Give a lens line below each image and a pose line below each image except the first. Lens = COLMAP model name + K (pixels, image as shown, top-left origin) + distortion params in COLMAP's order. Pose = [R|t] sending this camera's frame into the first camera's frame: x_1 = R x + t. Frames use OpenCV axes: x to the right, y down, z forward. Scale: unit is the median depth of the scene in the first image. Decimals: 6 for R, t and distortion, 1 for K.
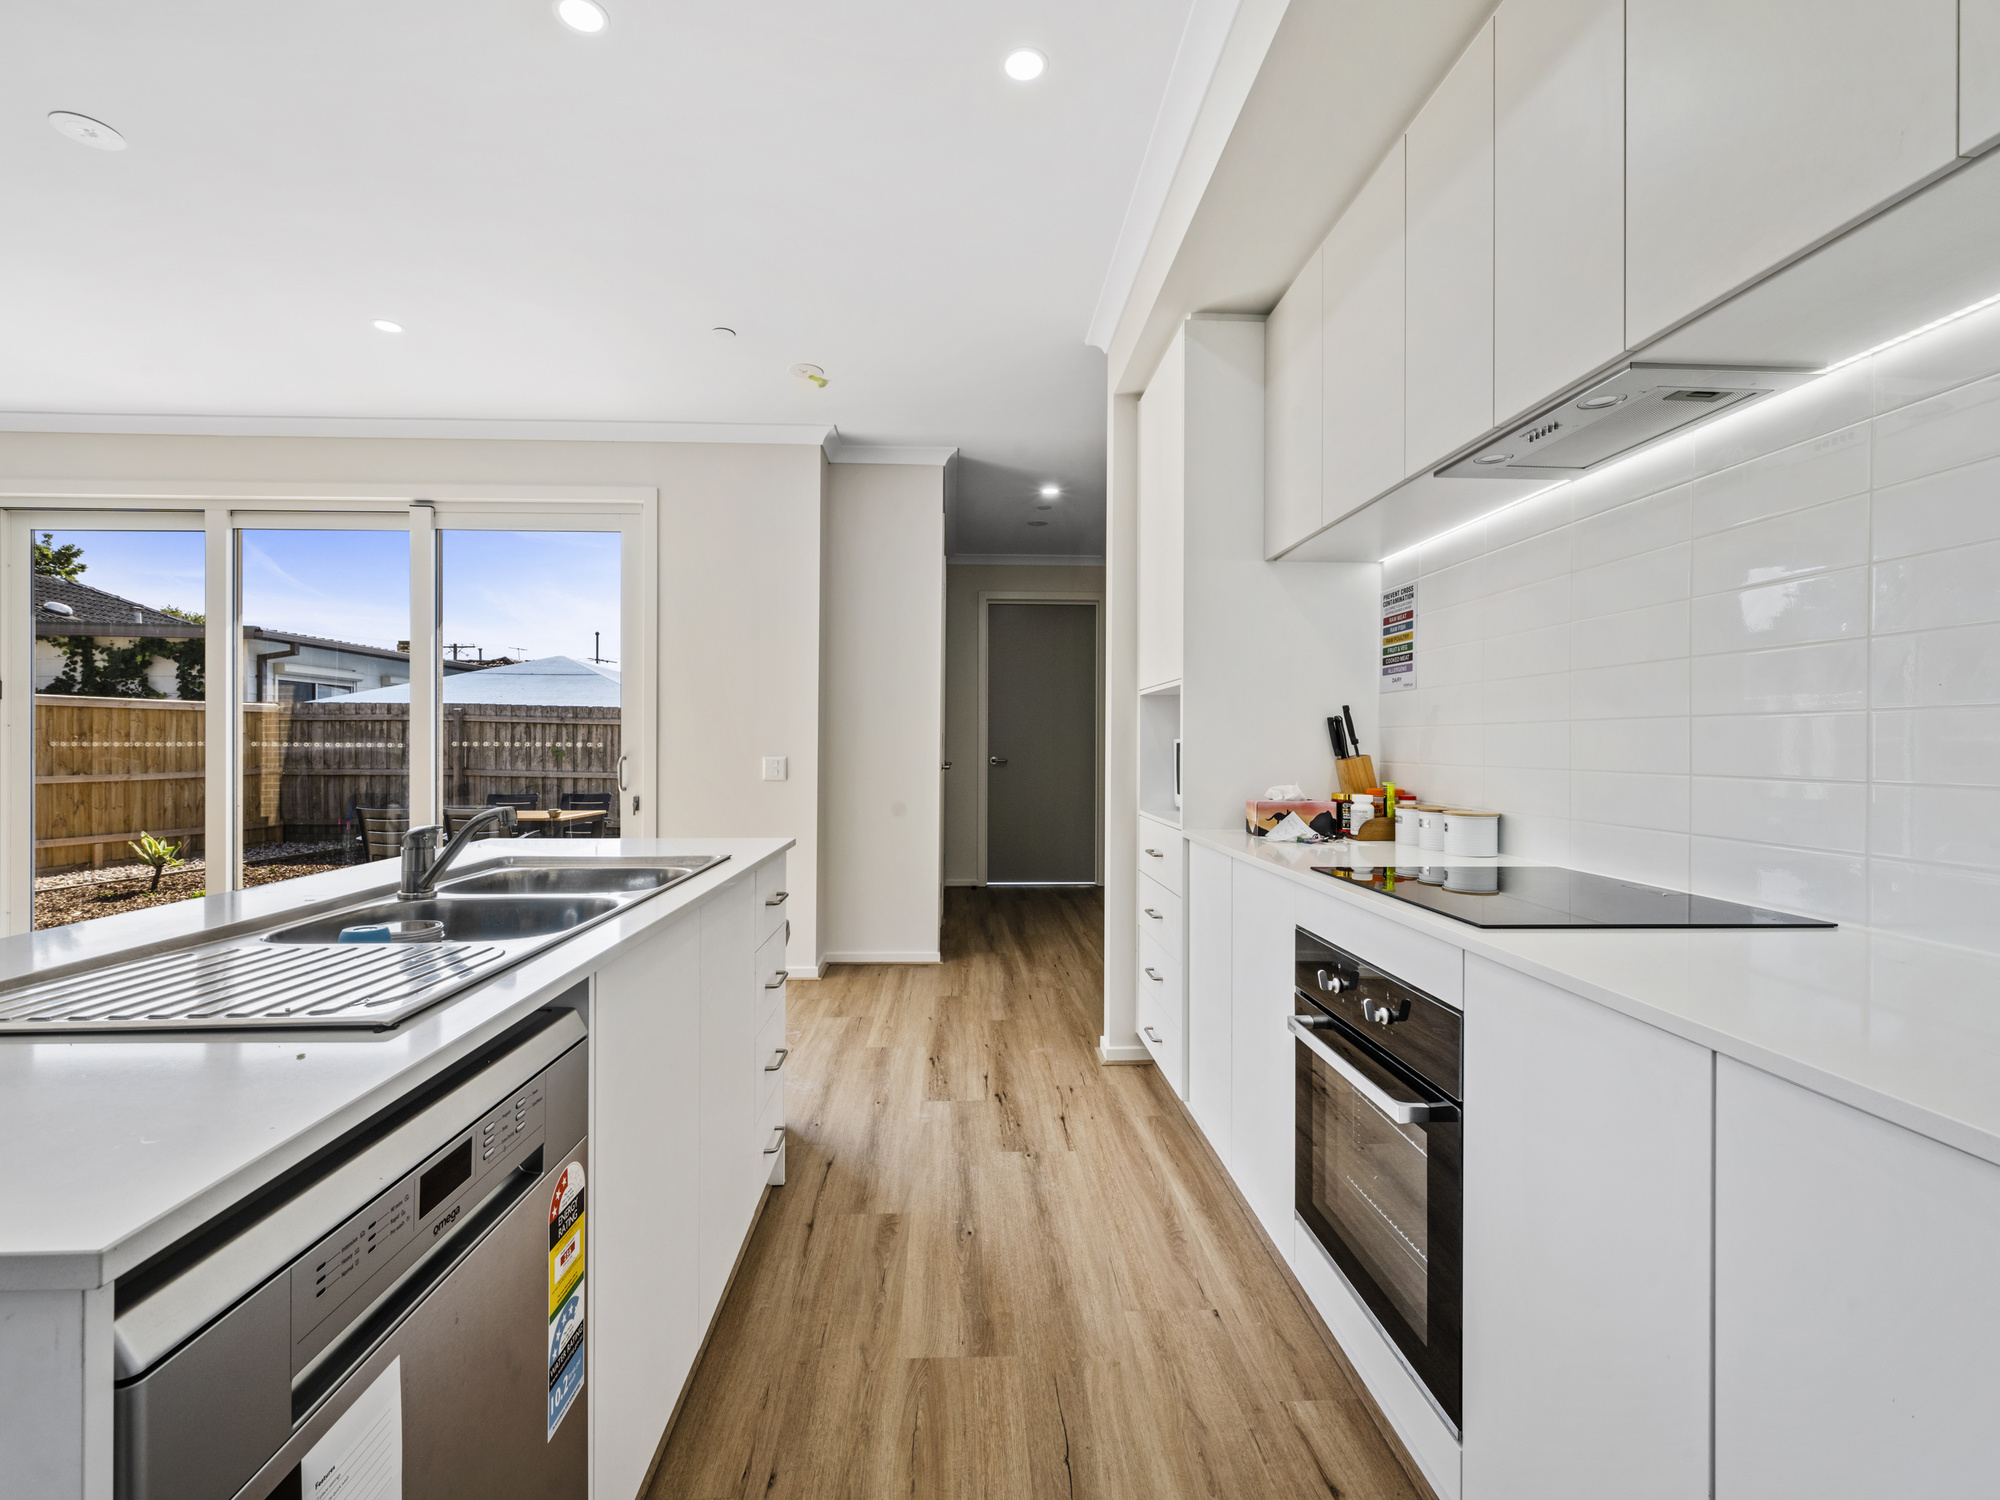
lens RADIAL K [[902.0, 0, 1000.0], [0, 902.0, 750.0], [0, 0, 1]] dist [0.000791, -0.000115]
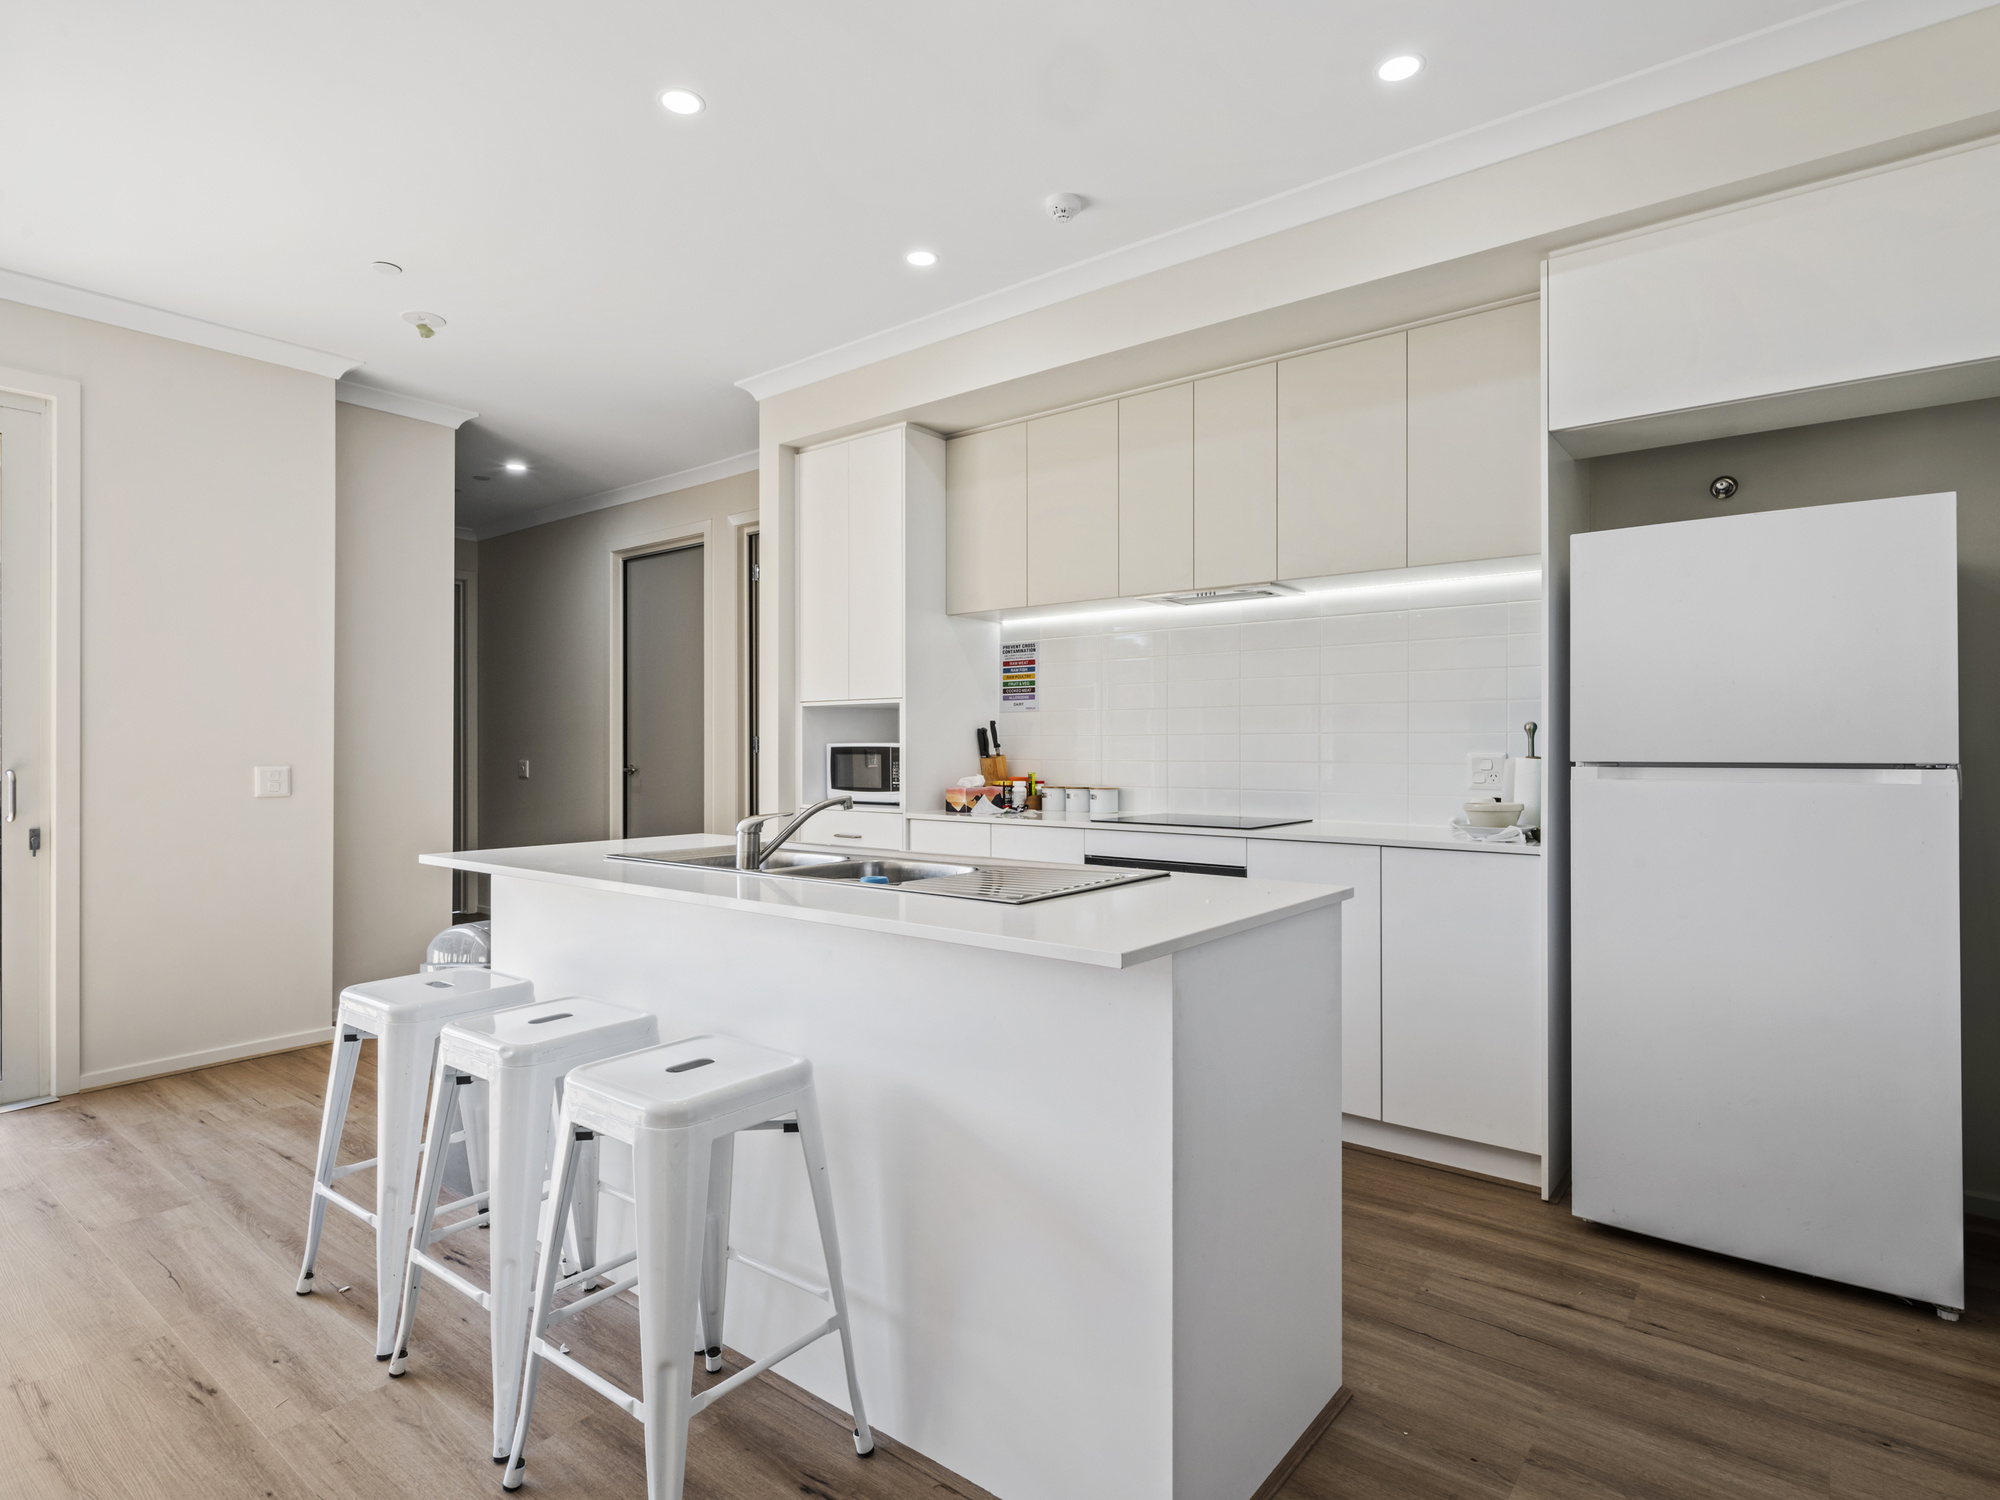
lens RADIAL K [[1073.6, 0, 1000.0], [0, 1073.6, 750.0], [0, 0, 1]] dist [0.029970, -0.000209]
pose [[0.658331, -0.004643, 0.752715, -0.892298], [0.008097, 0.999967, -0.000914, -0.000947], [-0.752685, 0.006697, 0.658346, -0.140922]]
